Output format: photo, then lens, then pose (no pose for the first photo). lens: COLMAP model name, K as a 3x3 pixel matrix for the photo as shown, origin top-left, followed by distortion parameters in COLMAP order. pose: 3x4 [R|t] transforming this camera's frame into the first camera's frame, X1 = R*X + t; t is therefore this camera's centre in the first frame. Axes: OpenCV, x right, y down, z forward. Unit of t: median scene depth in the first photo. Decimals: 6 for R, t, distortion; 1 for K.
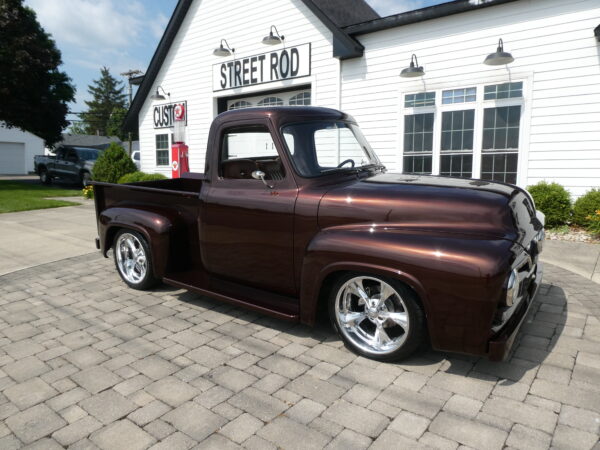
lens RADIAL K [[419.7, 0, 305.0], [0, 419.7, 227.3], [0, 0, 1]] dist [-0.024589, -0.002480]
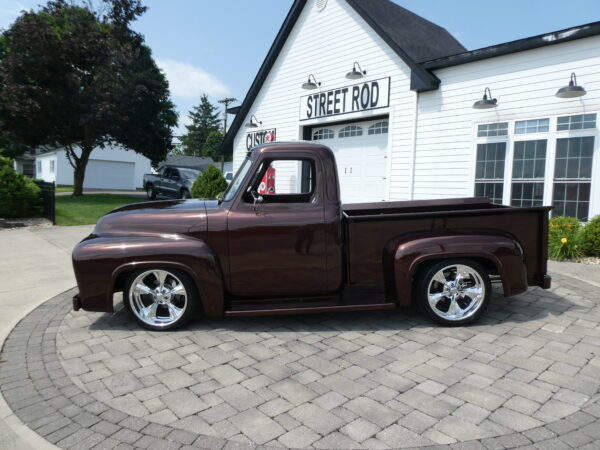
lens RADIAL K [[419.7, 0, 302.4], [0, 419.7, 227.3], [0, 0, 1]] dist [-0.024589, -0.002480]
pose [[0.979971, 0.042556, -0.194541, 0.017719], [-0.052447, 0.997565, -0.045977, 0.009540], [0.192111, 0.055259, 0.979816, -0.084063]]
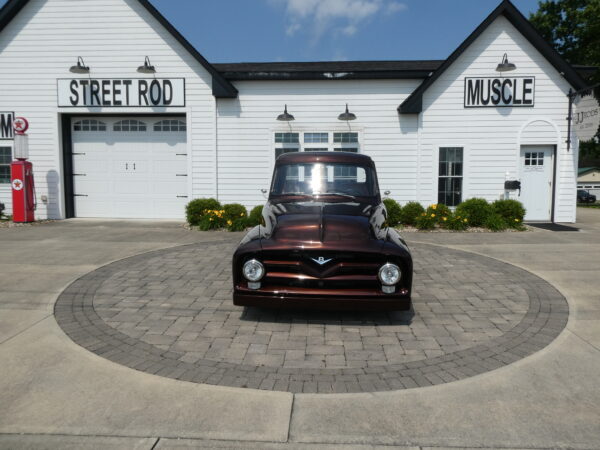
lens RADIAL K [[419.7, 0, 306.2], [0, 419.7, 224.6], [0, 0, 1]] dist [-0.024589, -0.002480]
pose [[0.809669, -0.048345, 0.584892, -0.393263], [0.074651, 0.996990, -0.020932, 0.003402], [-0.582120, 0.060611, 0.810841, -0.086983]]
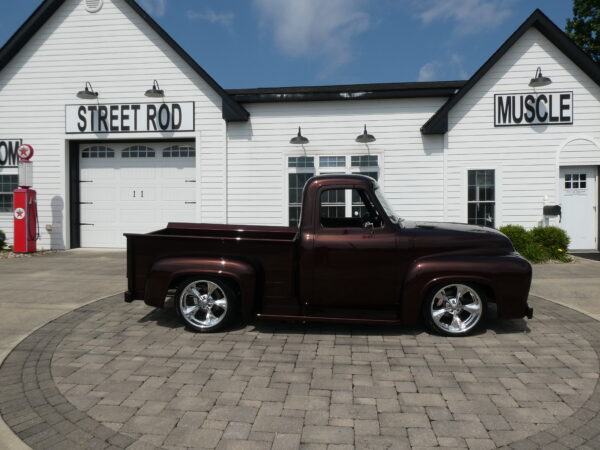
lens RADIAL K [[419.7, 0, 305.5], [0, 419.7, 224.3], [0, 0, 1]] dist [-0.024589, -0.002480]
pose [[0.841717, -0.013825, 0.539742, -0.326725], [0.074851, 0.993007, -0.091294, -0.004519], [-0.534705, 0.117244, 0.836866, -0.025977]]
